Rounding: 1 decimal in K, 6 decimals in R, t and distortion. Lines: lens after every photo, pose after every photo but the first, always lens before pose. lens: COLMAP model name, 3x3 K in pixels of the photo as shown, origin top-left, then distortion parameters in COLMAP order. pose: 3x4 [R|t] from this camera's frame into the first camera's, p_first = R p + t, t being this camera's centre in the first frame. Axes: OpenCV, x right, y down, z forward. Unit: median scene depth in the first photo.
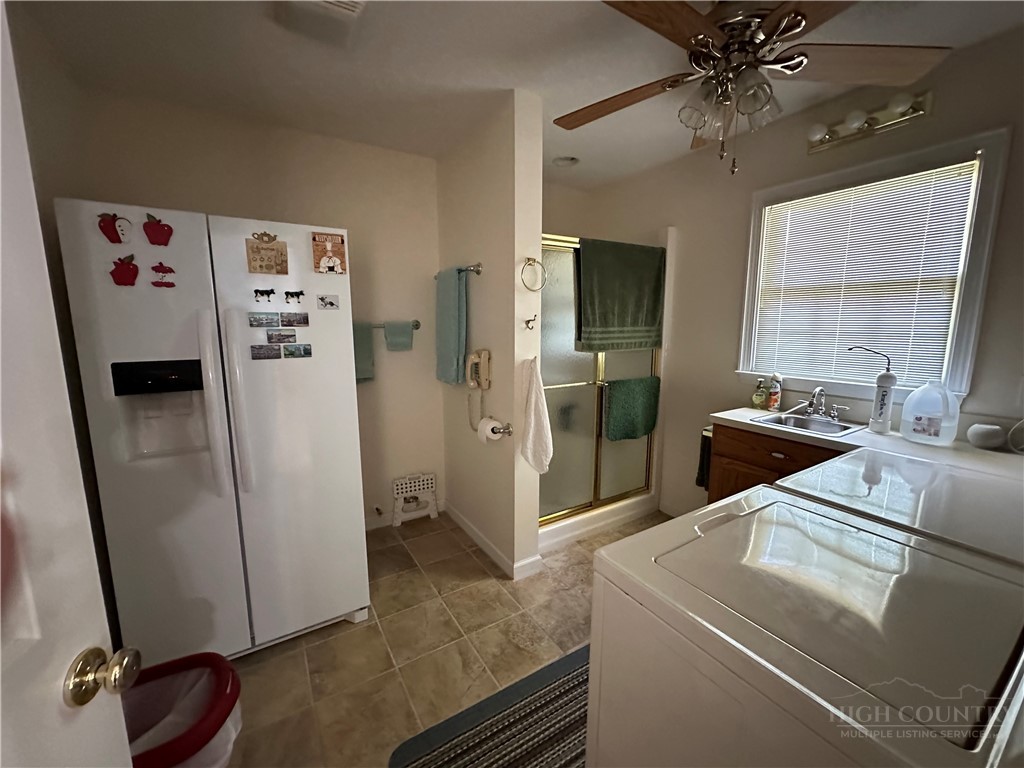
lens RADIAL K [[407.9, 0, 511.9], [0, 407.9, 381.6], [0, 0, 1]] dist [-0.005259, 0.001307]
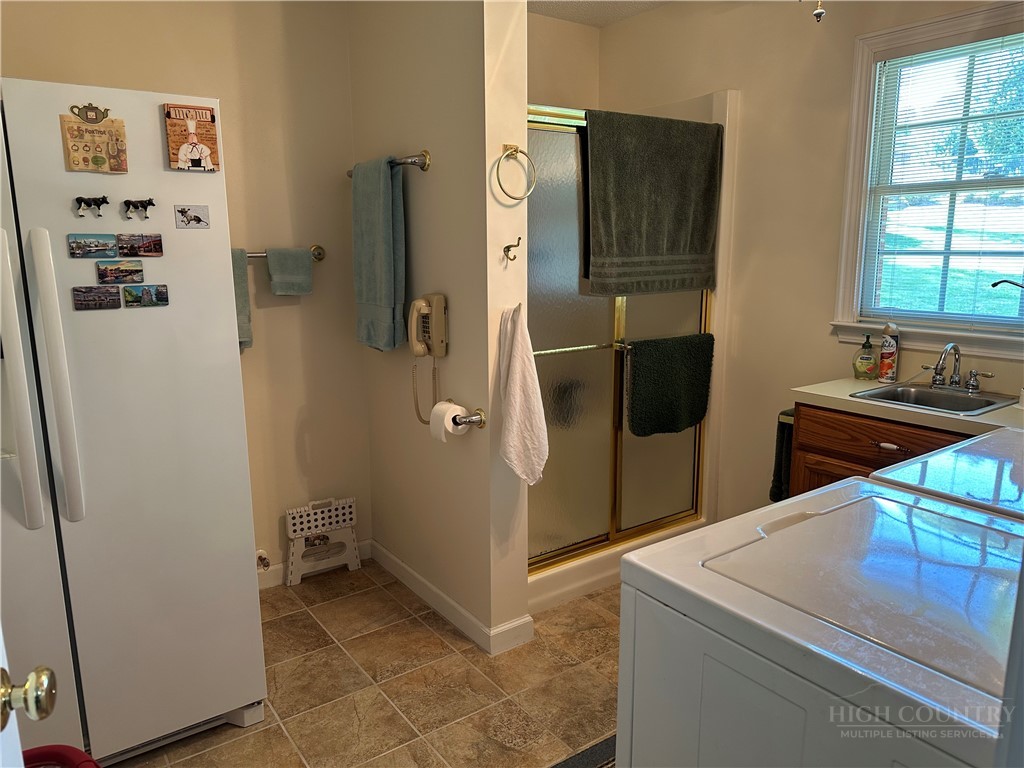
lens RADIAL K [[717.1, 0, 508.7], [0, 717.1, 380.3], [0, 0, 1]] dist [0.060926, -0.070307]
pose [[0.997647, -0.018236, 0.066096, -0.035432], [0.015751, 0.999157, 0.037923, 0.015878], [-0.066732, -0.036792, 0.997092, -0.117464]]
